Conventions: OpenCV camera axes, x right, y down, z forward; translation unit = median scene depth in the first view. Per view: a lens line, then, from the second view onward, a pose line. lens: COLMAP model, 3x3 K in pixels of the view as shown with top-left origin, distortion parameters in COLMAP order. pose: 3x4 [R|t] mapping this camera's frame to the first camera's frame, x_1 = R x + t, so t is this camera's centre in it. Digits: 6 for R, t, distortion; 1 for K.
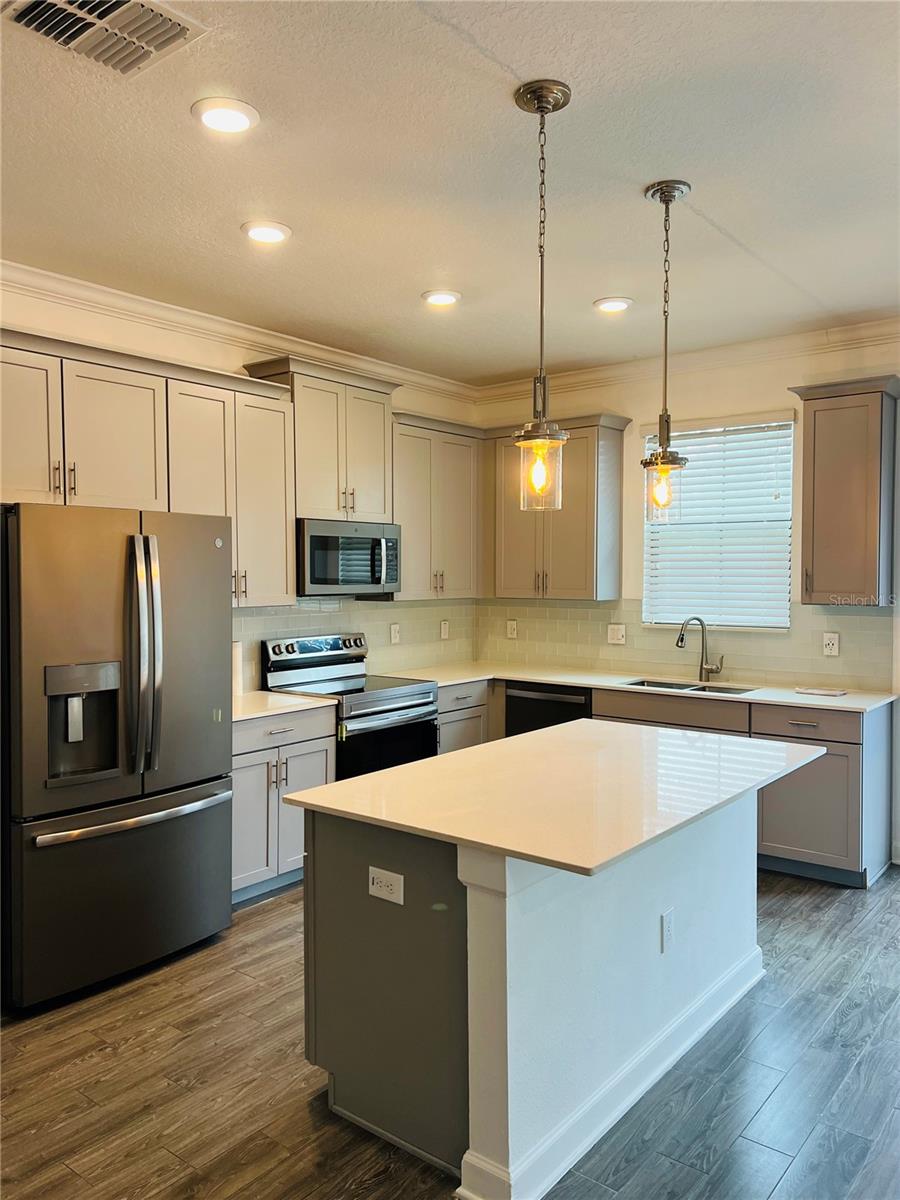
lens RADIAL K [[892.2, 0, 451.1], [0, 892.2, 596.2], [0, 0, 1]] dist [0.050049, -0.058013]
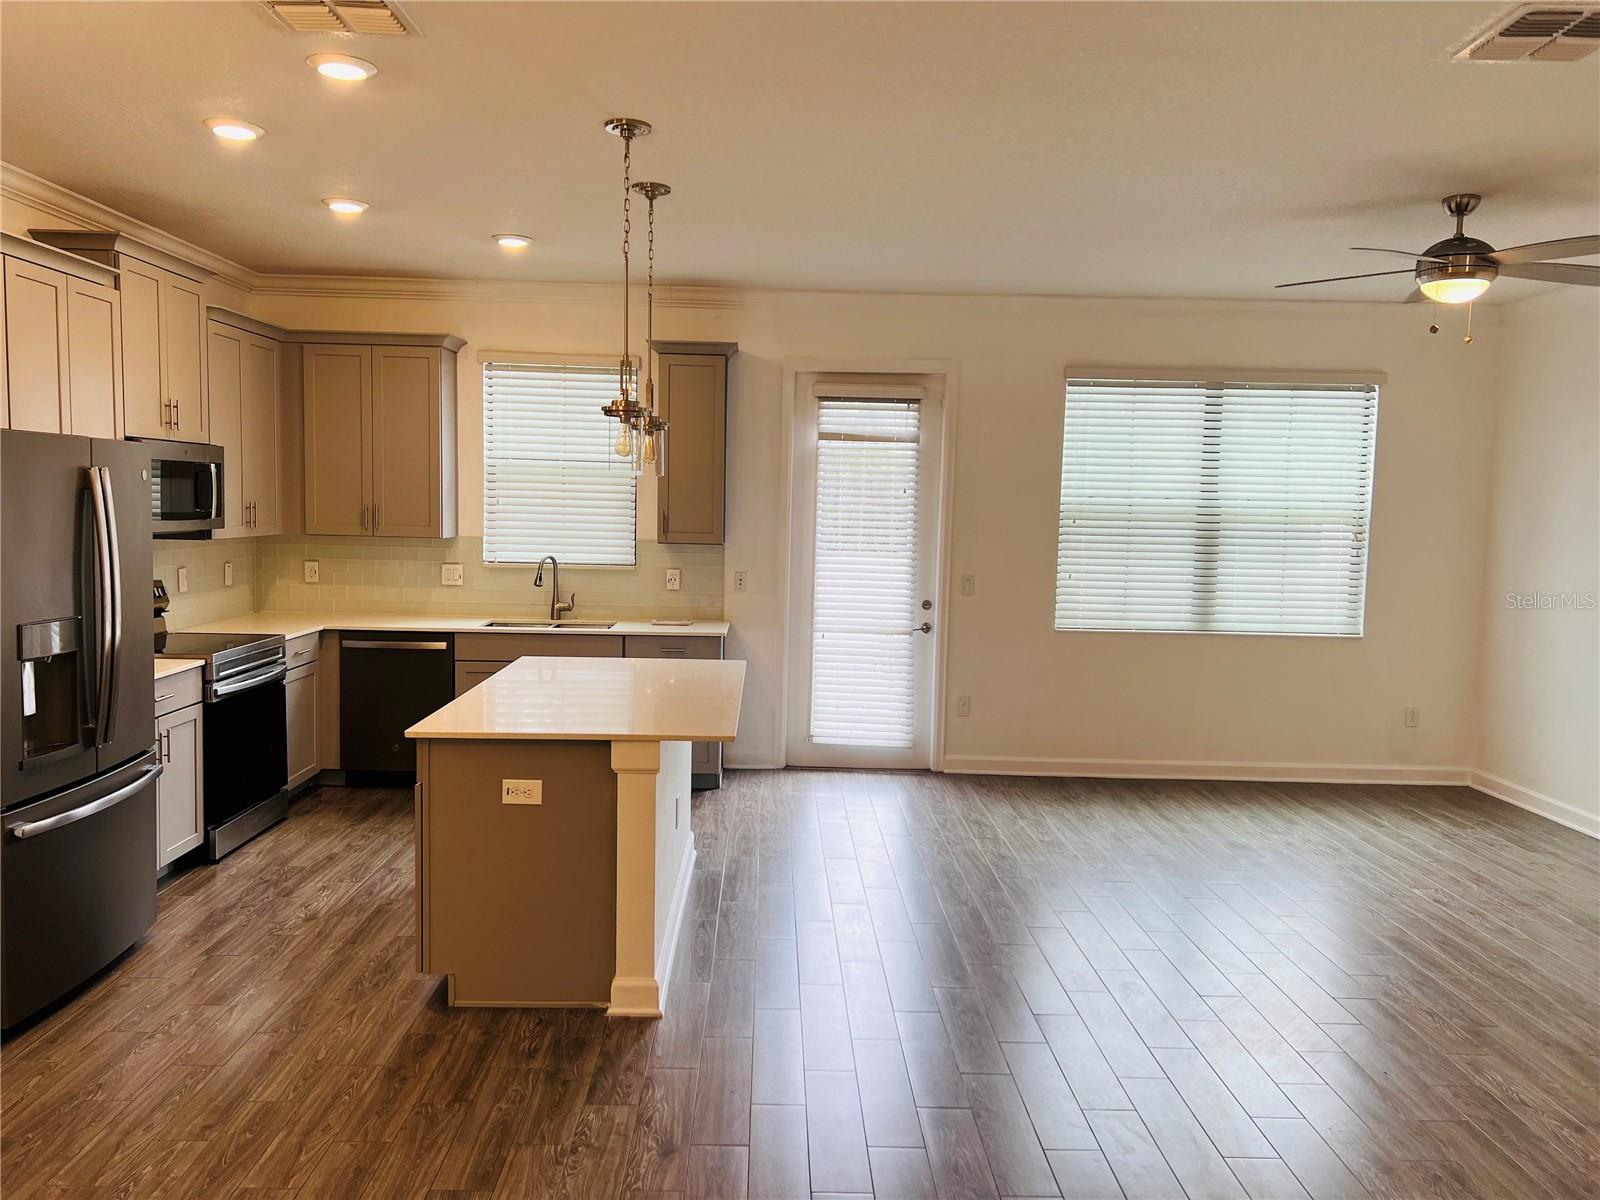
lens RADIAL K [[1189.6, 0, 800.3], [0, 1189.6, 584.4], [0, 0, 1]] dist [0.050049, -0.058013]
pose [[0.763996, -0.027038, 0.644654, -0.386080], [-0.006310, 0.998761, 0.049369, -0.012311], [-0.645190, -0.041785, 0.762878, -0.197831]]
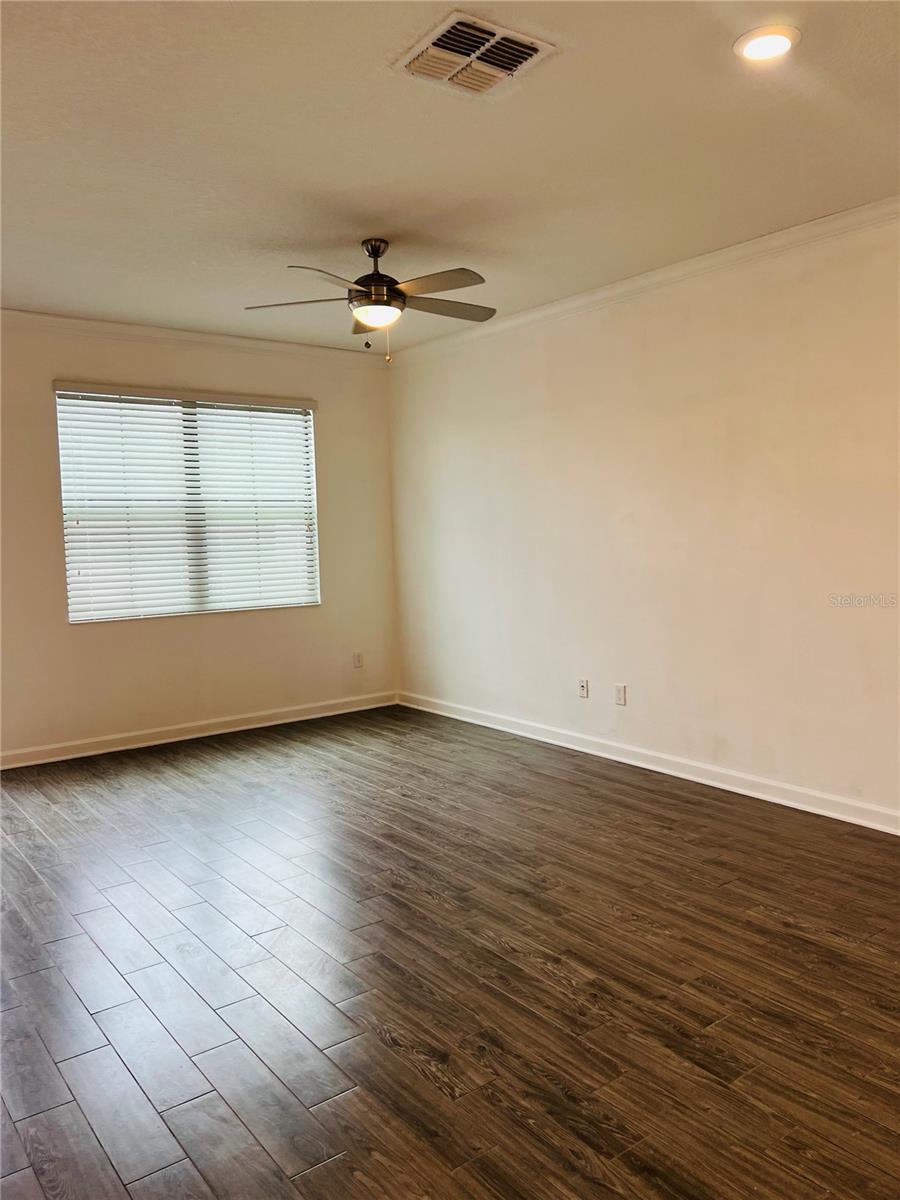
lens RADIAL K [[892.2, 0, 449.0], [0, 892.2, 602.1], [0, 0, 1]] dist [0.050049, -0.058013]
pose [[0.242976, -0.087279, 0.966098, -0.240332], [0.051891, 0.995687, 0.076902, 0.018614], [-0.968643, 0.031447, 0.246457, -0.074751]]
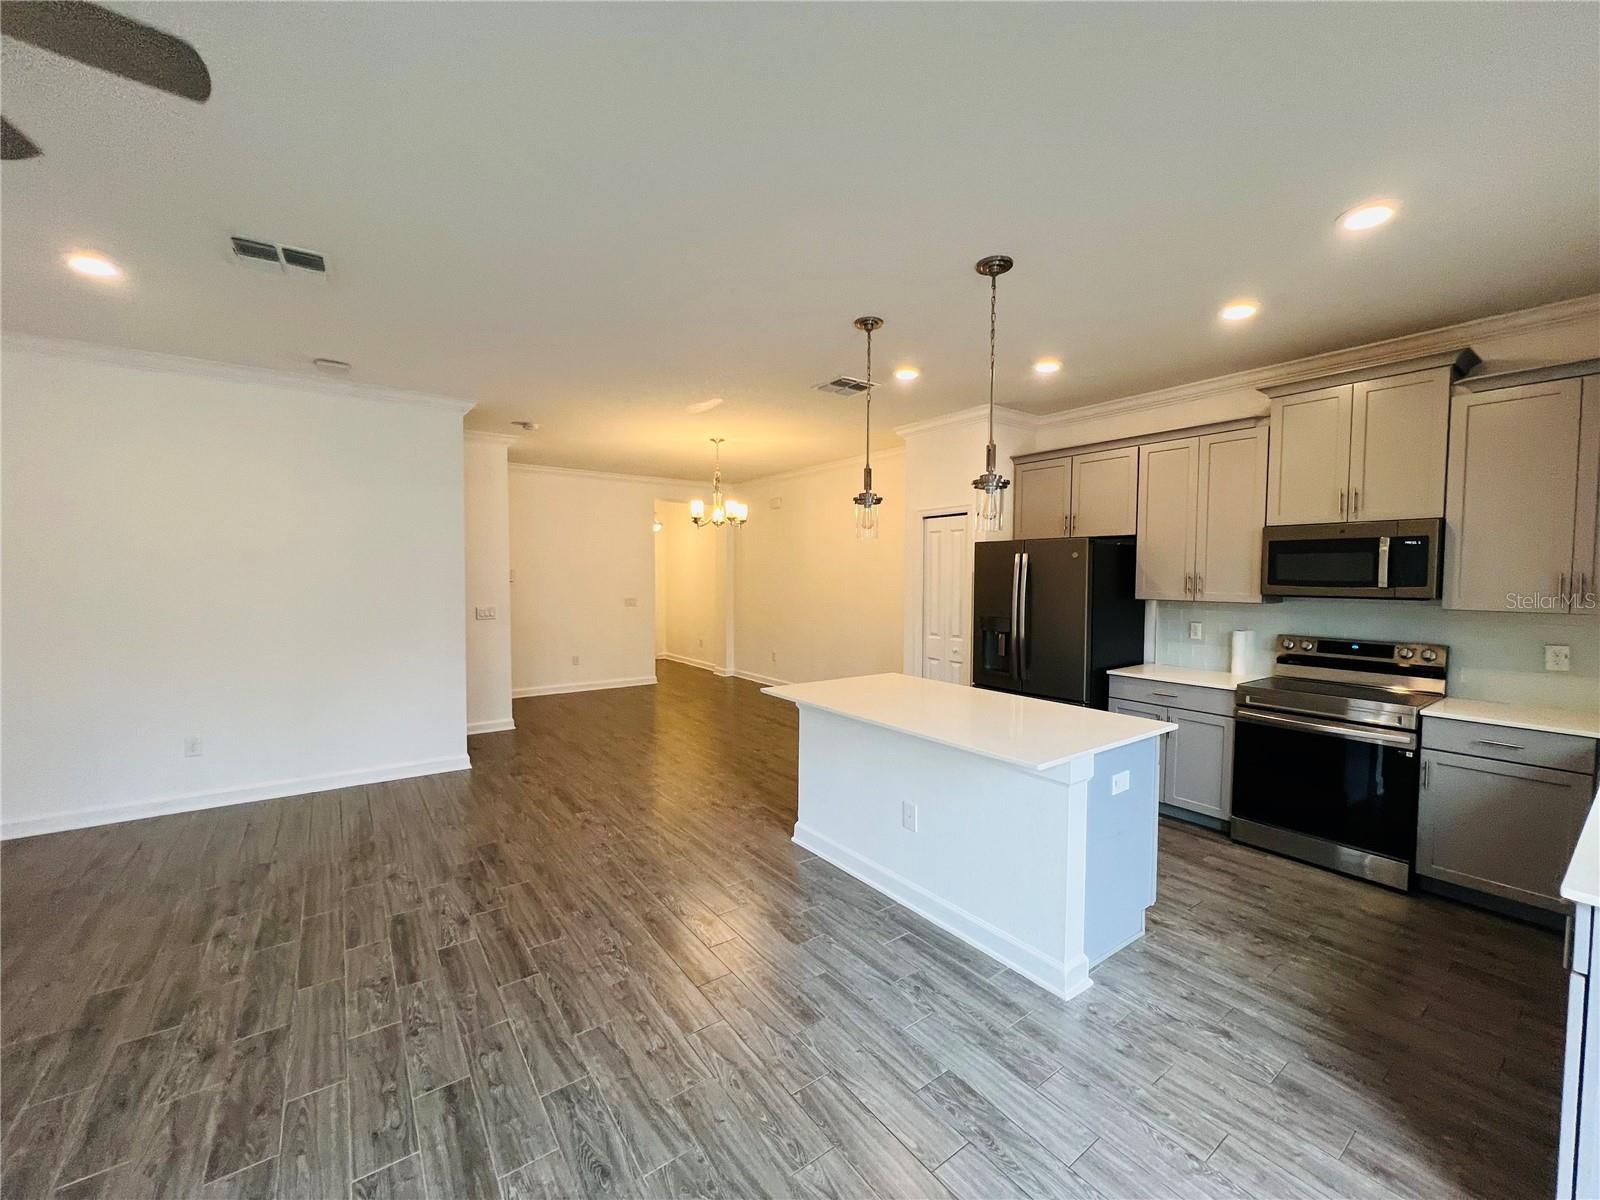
lens RADIAL K [[640.3, 0, 802.5], [0, 640.3, 604.9], [0, 0, 1]] dist [0.002071, 0.000247]
pose [[-0.258892, 0.049415, -0.964641, 0.724966], [-0.031802, 0.997713, 0.059644, -0.017188], [0.965383, 0.046119, -0.256728, 0.614639]]
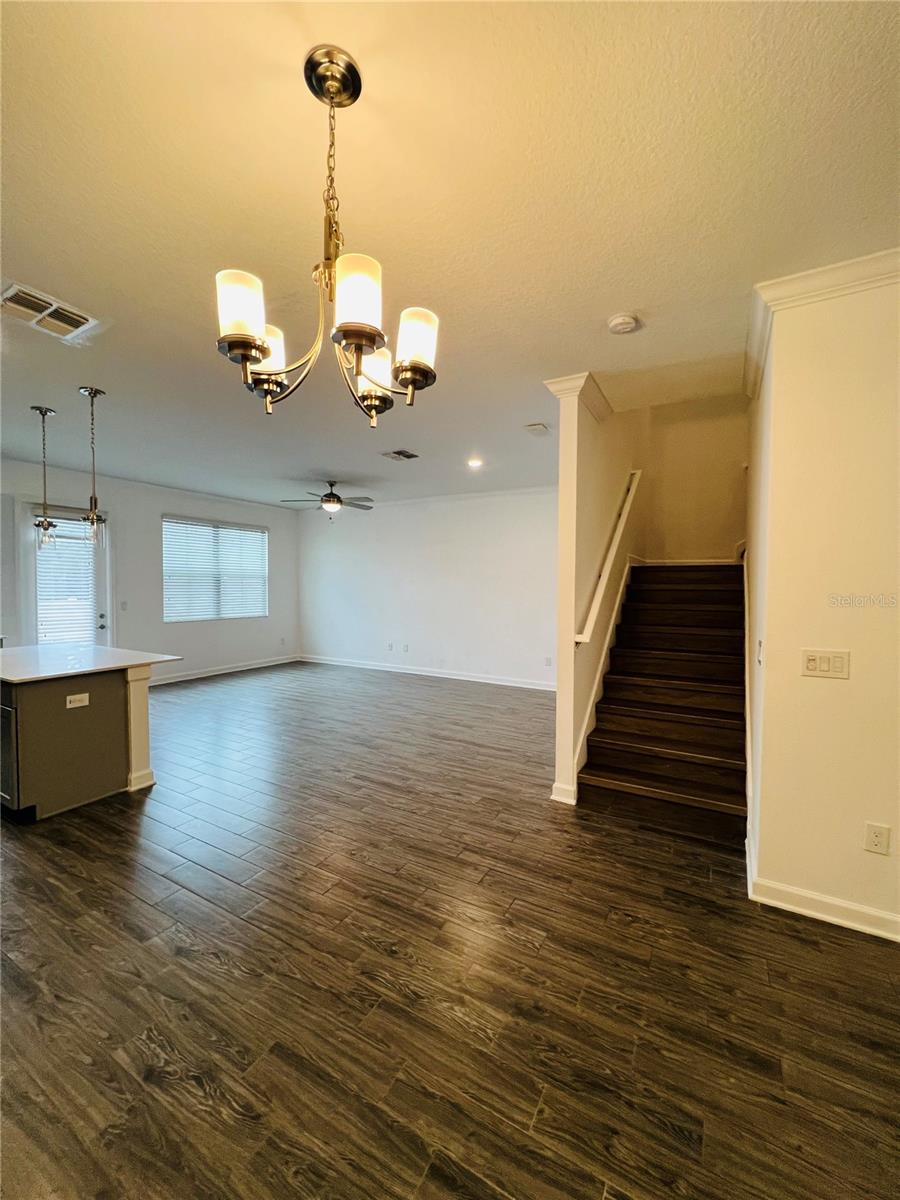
lens RADIAL K [[480.2, 0, 446.0], [0, 480.2, 590.2], [0, 0, 1]] dist [0.002071, 0.000247]
pose [[-0.157528, -0.012370, 0.987437, -0.732803], [0.020408, 0.999667, 0.015779, 0.012764], [-0.987304, 0.022637, -0.157224, 0.108425]]
